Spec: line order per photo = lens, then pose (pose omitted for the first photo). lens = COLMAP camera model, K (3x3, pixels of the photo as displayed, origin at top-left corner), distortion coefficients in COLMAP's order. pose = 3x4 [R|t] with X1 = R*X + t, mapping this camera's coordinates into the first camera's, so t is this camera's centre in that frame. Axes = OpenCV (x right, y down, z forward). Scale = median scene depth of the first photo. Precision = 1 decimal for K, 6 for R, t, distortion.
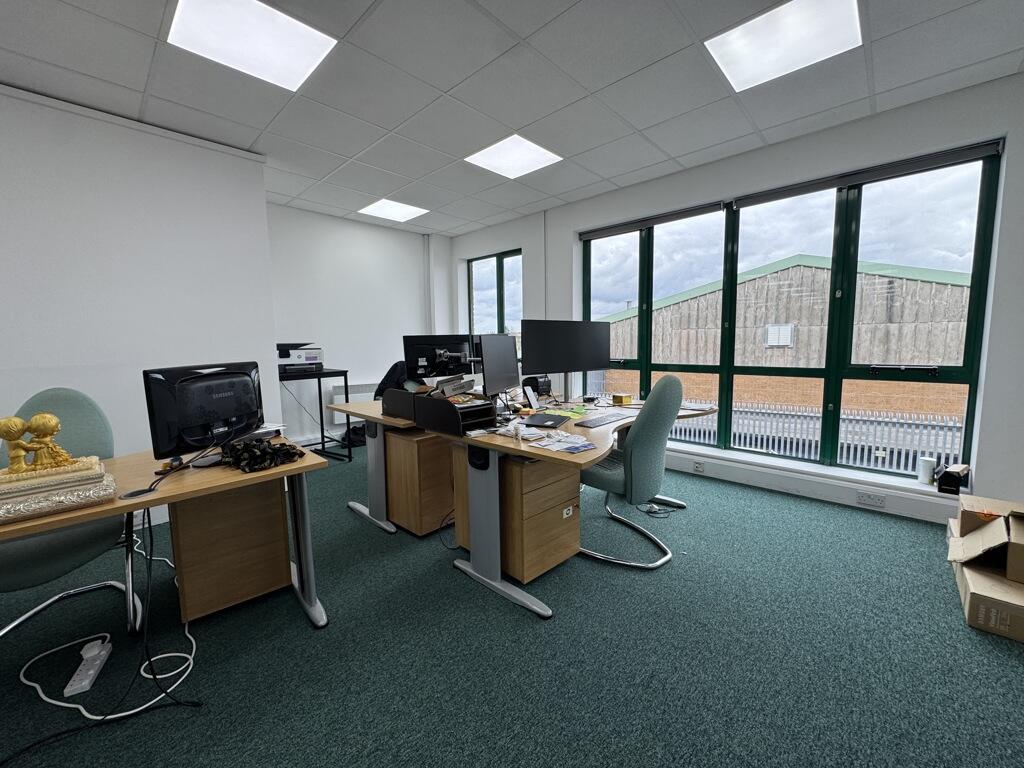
lens RADIAL K [[408.5, 0, 517.9], [0, 408.5, 386.3], [0, 0, 1]] dist [-0.002585, 0.000321]
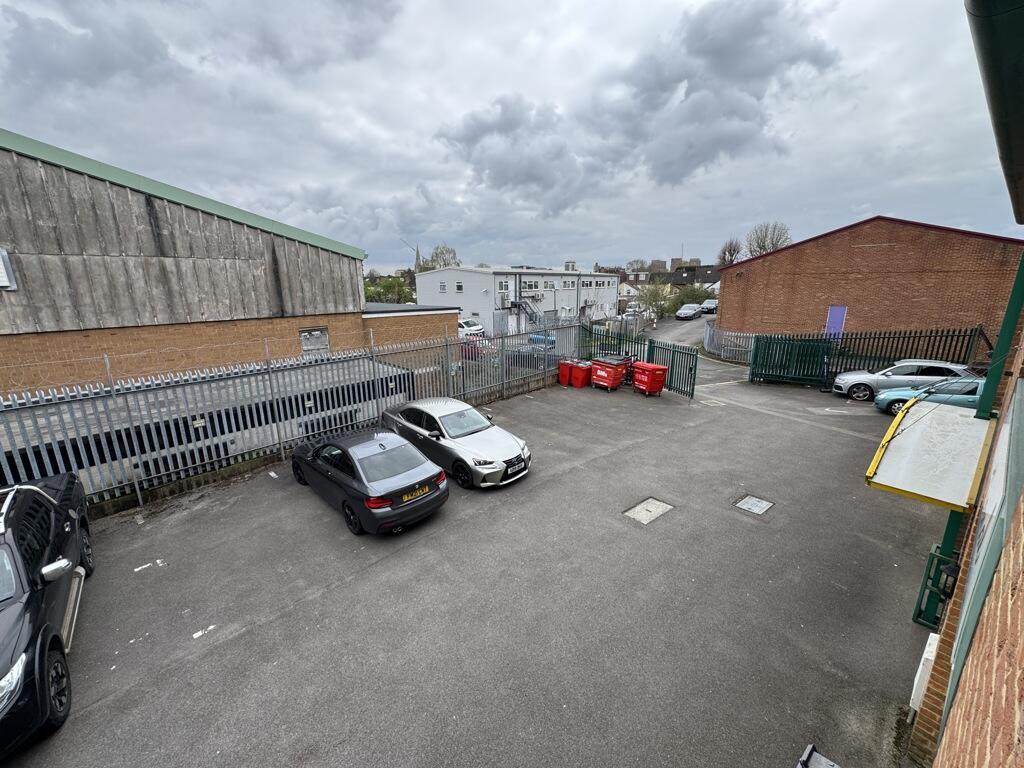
lens RADIAL K [[408.5, 0, 516.5], [0, 408.5, 381.2], [0, 0, 1]] dist [-0.002585, 0.000321]
pose [[0.140665, -0.224351, 0.964303, 0.199643], [0.112508, 0.971300, 0.209567, -0.009804], [-0.983644, 0.079013, 0.161870, 0.224937]]
